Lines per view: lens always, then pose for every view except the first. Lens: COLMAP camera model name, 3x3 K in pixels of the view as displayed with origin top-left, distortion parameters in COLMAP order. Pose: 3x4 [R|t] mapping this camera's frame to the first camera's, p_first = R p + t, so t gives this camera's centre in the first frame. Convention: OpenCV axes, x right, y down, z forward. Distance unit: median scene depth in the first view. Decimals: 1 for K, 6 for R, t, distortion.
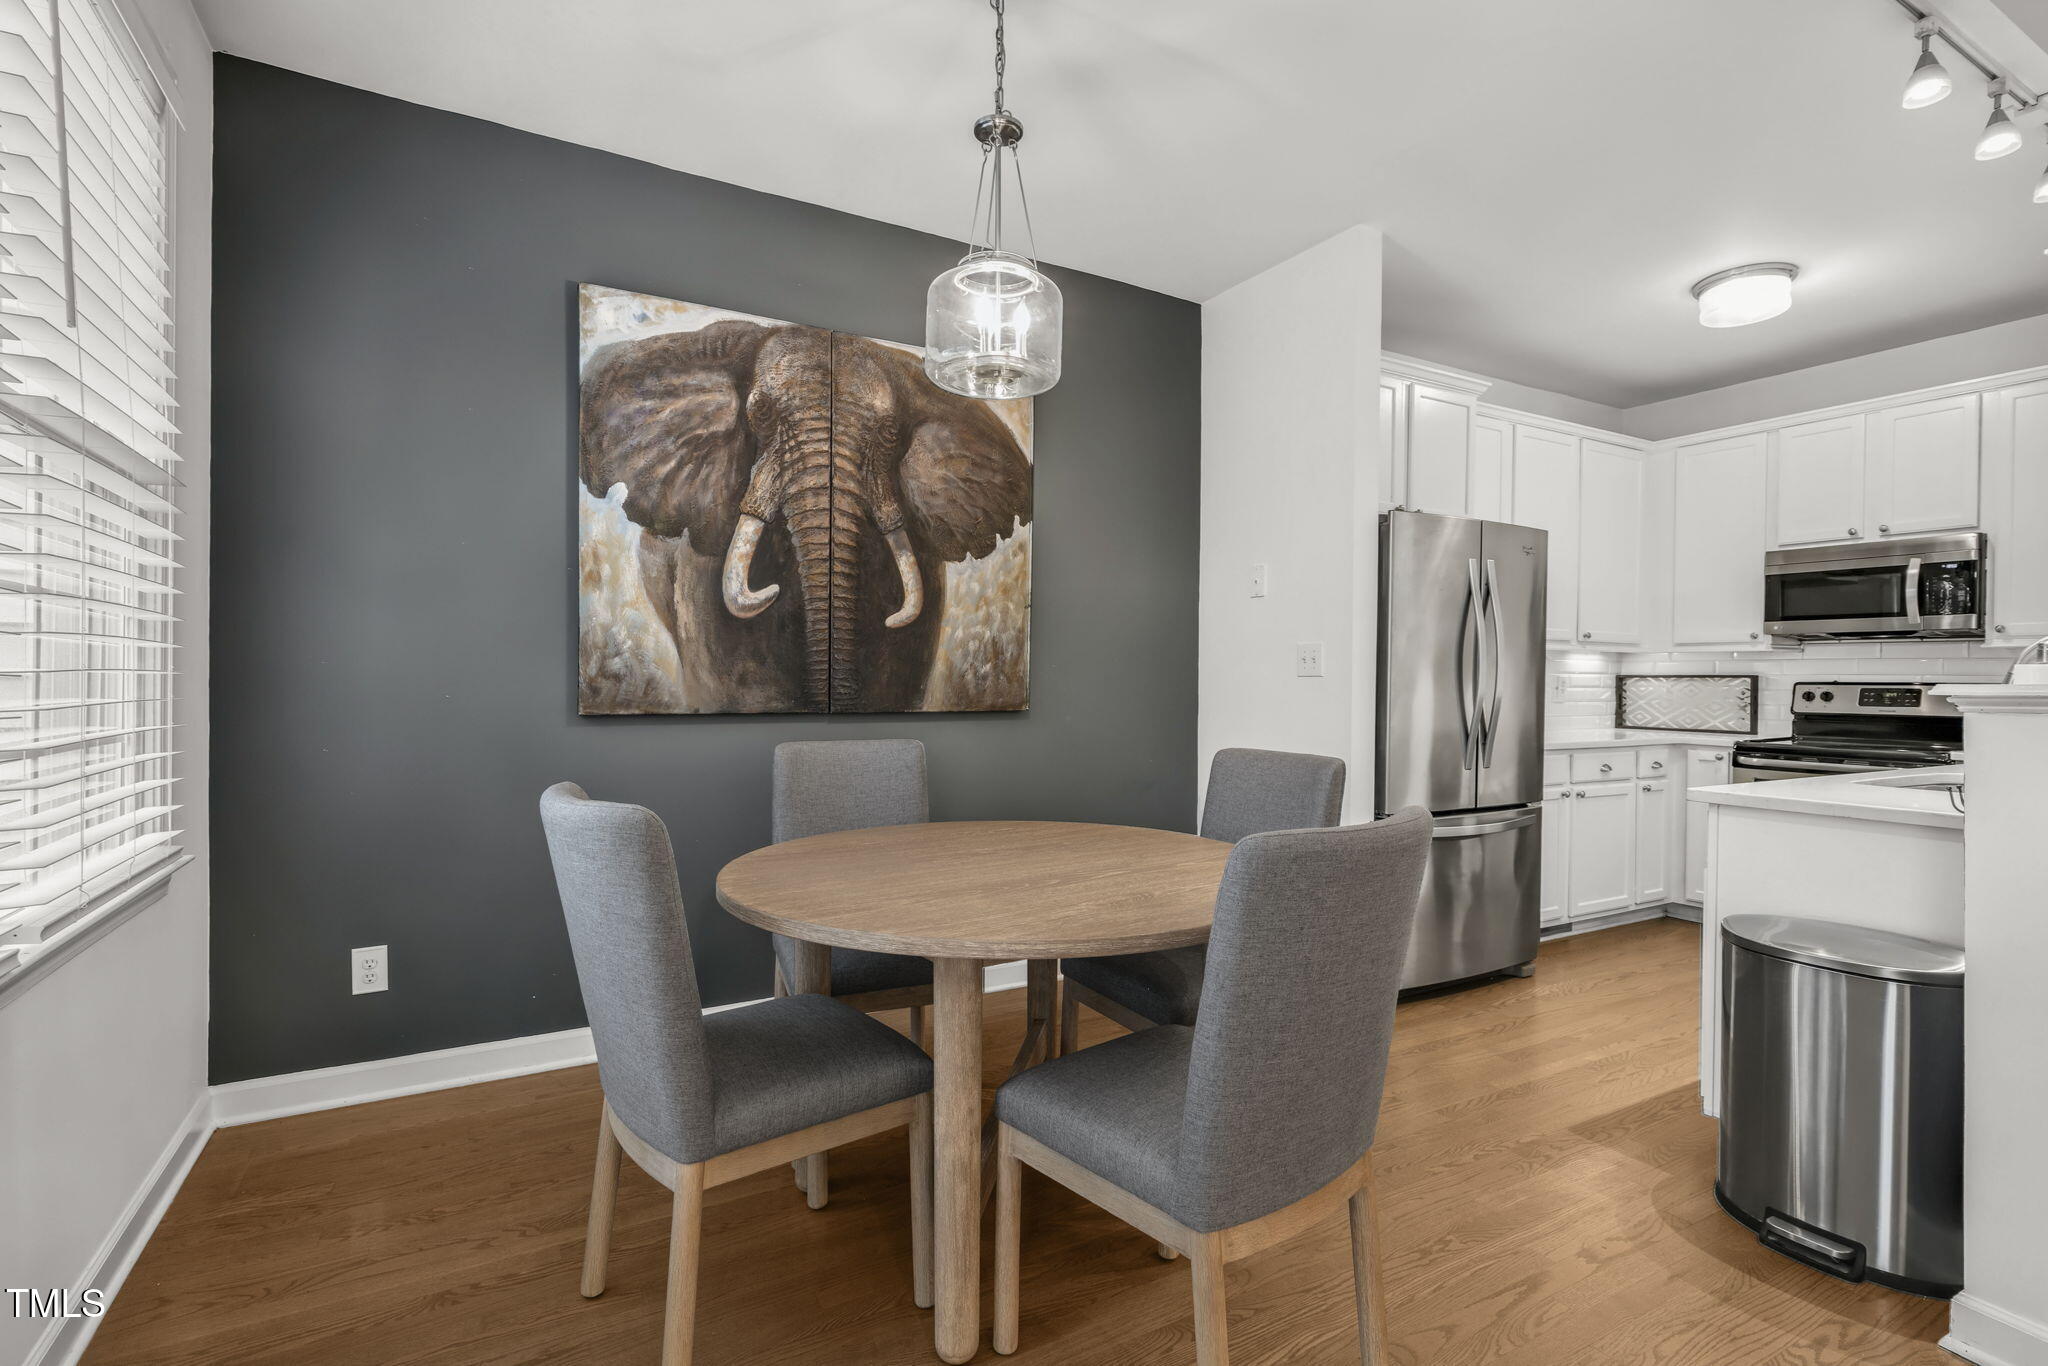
lens RADIAL K [[961.5, 0, 1003.3], [0, 961.5, 677.5], [0, 0, 1]] dist [-0.006330, 0.000783]
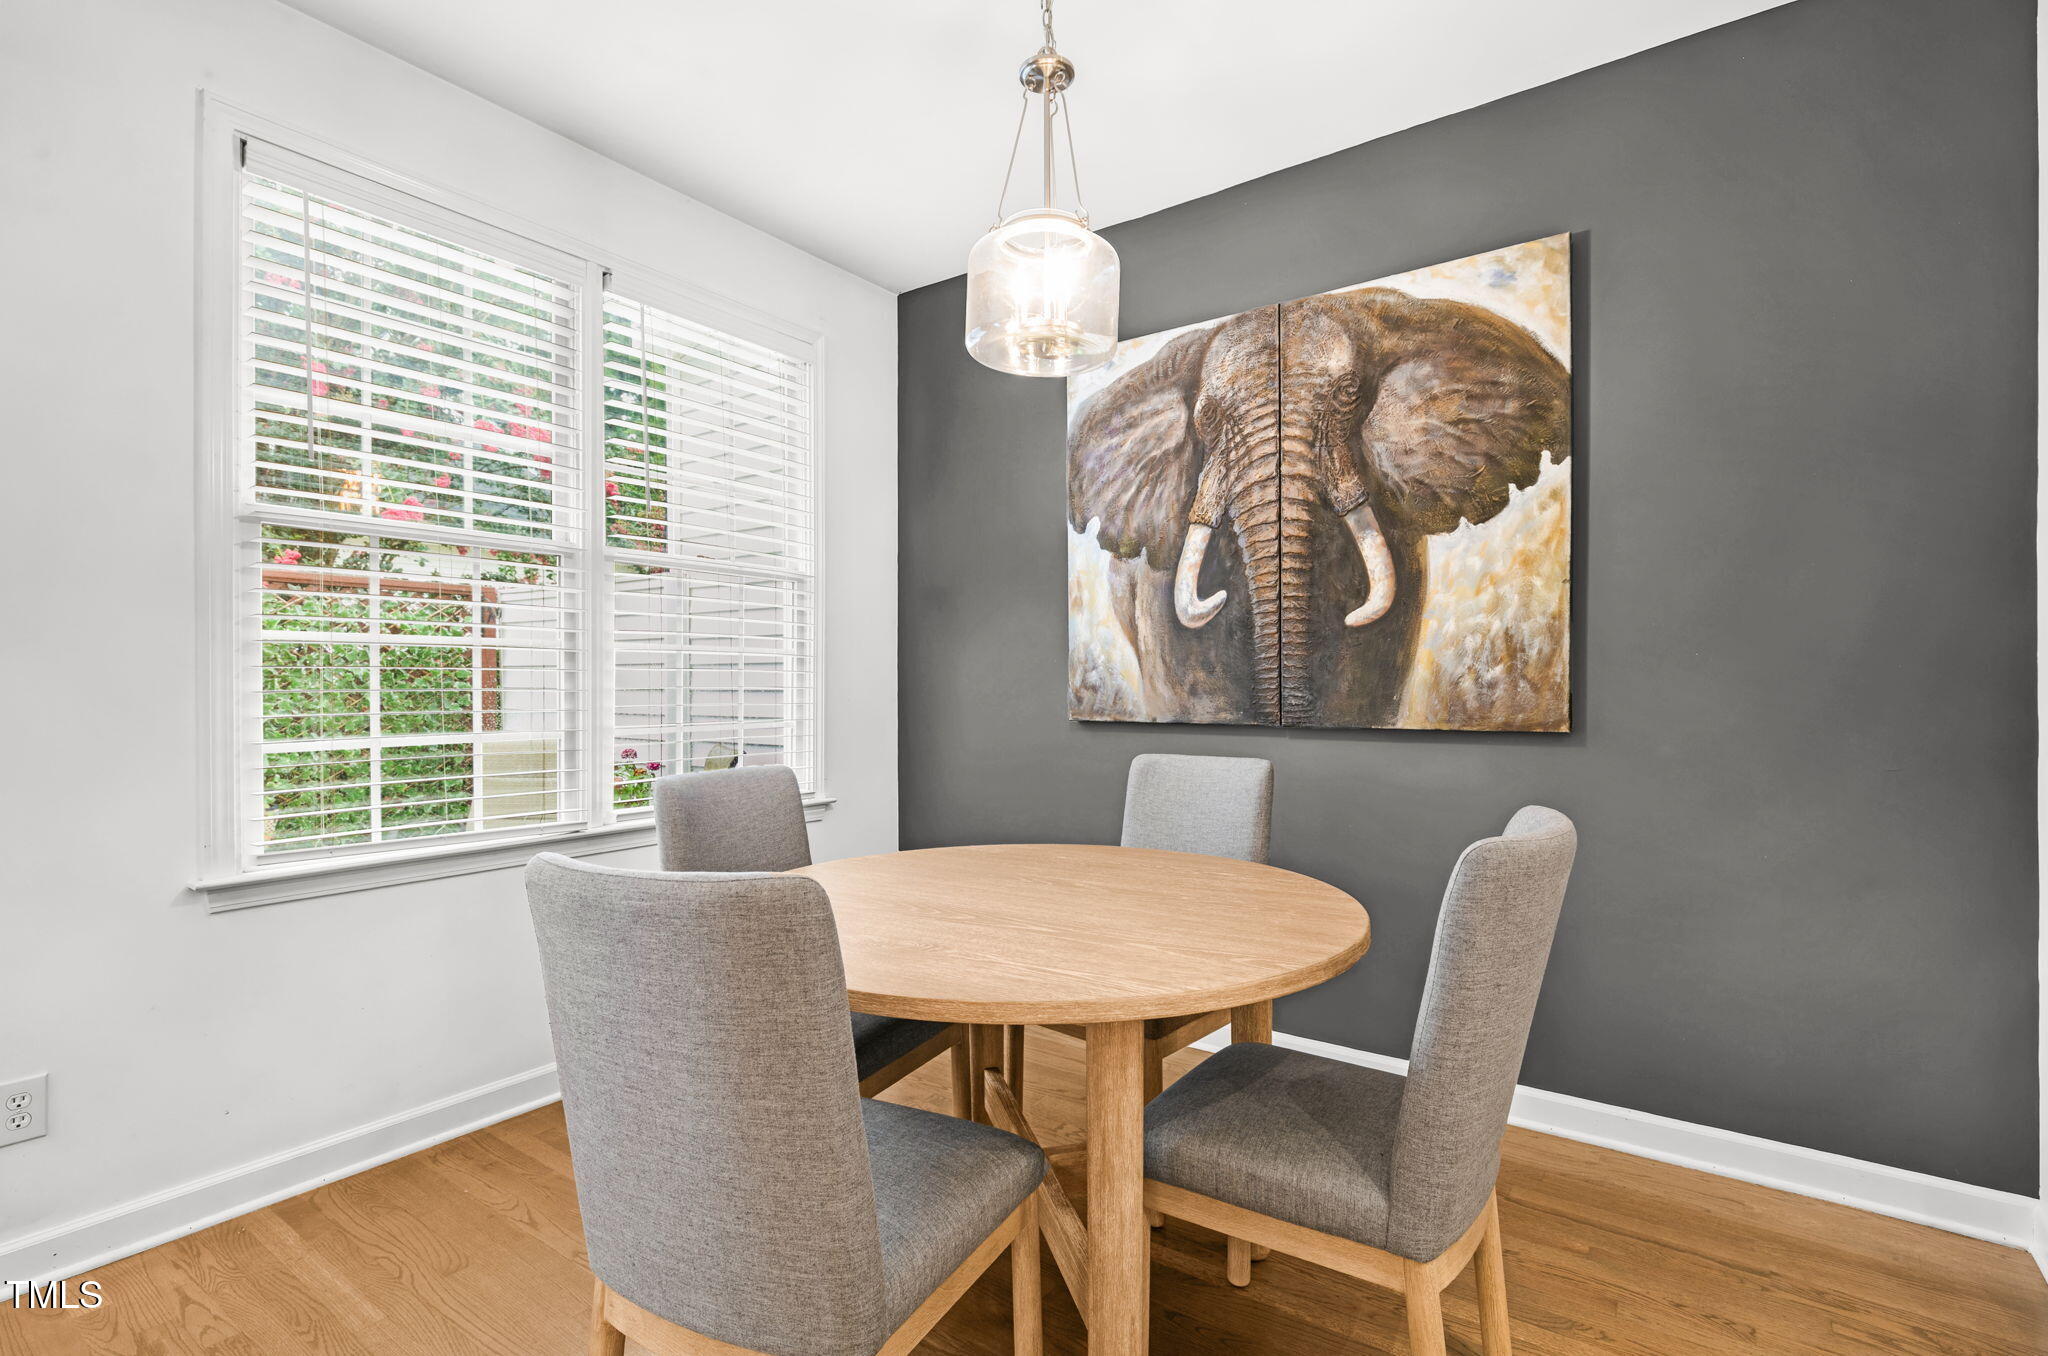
lens RADIAL K [[950.1, 0, 1015.6], [0, 950.1, 679.2], [0, 0, 1]] dist [-0.006232, 0.002367]
pose [[0.410419, -0.014171, -0.911787, 0.496369], [0.006692, 0.999899, -0.012528, 0.002214], [0.911873, -0.000960, 0.410472, 0.384412]]
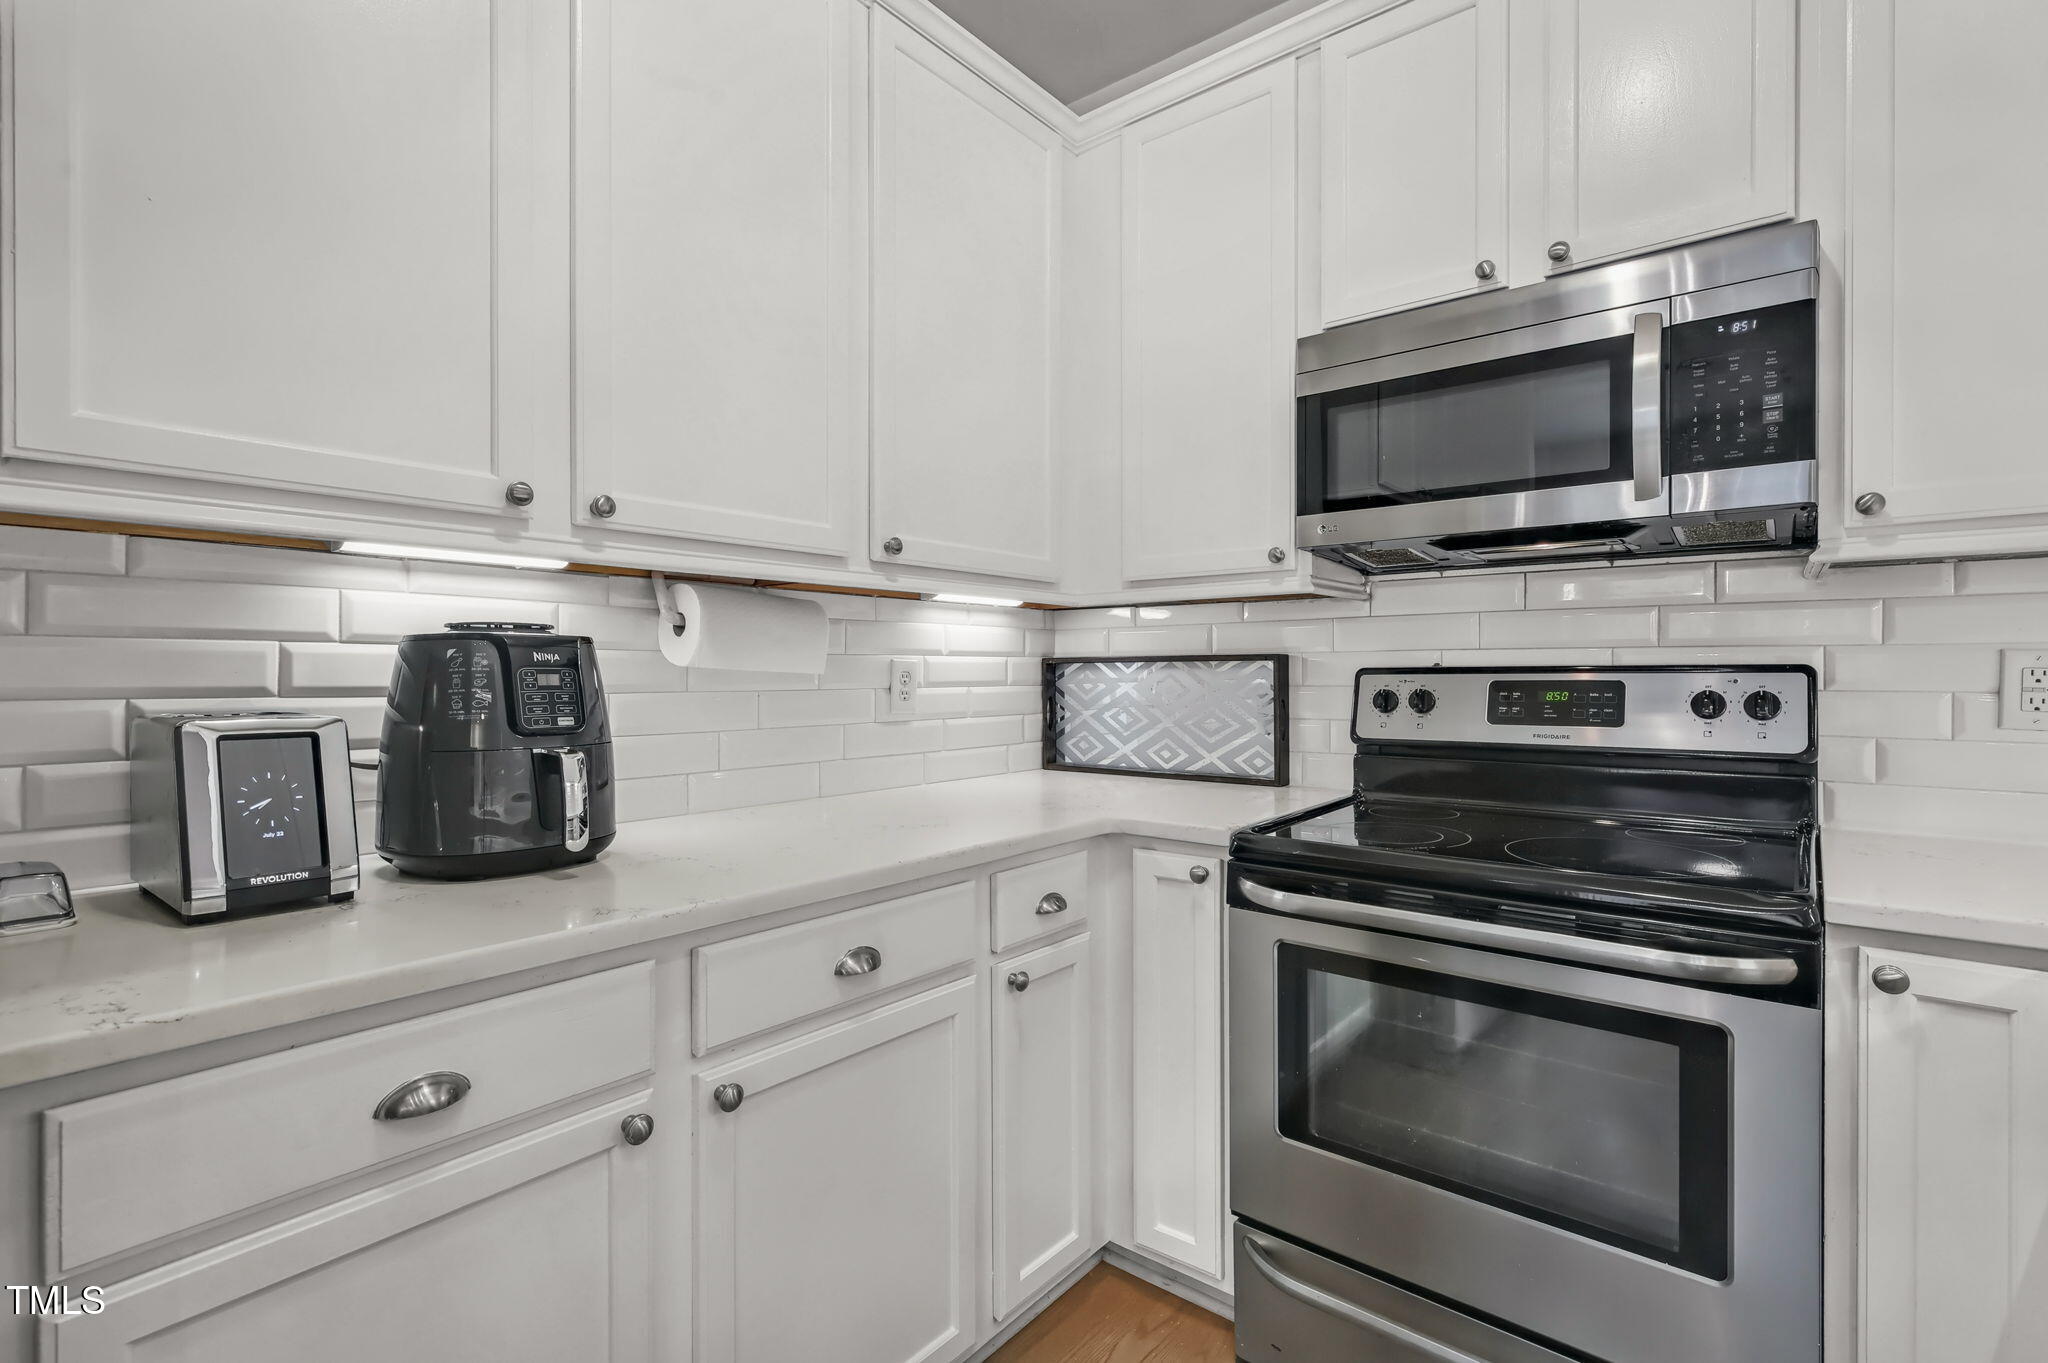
lens RADIAL K [[961.5, 0, 993.8], [0, 961.5, 667.5], [0, 0, 1]] dist [-0.006330, 0.000783]
pose [[0.936907, -0.010058, 0.349435, 0.743369], [0.011716, 0.999928, -0.002629, 0.005176], [-0.349383, 0.006557, 0.936957, 0.928660]]
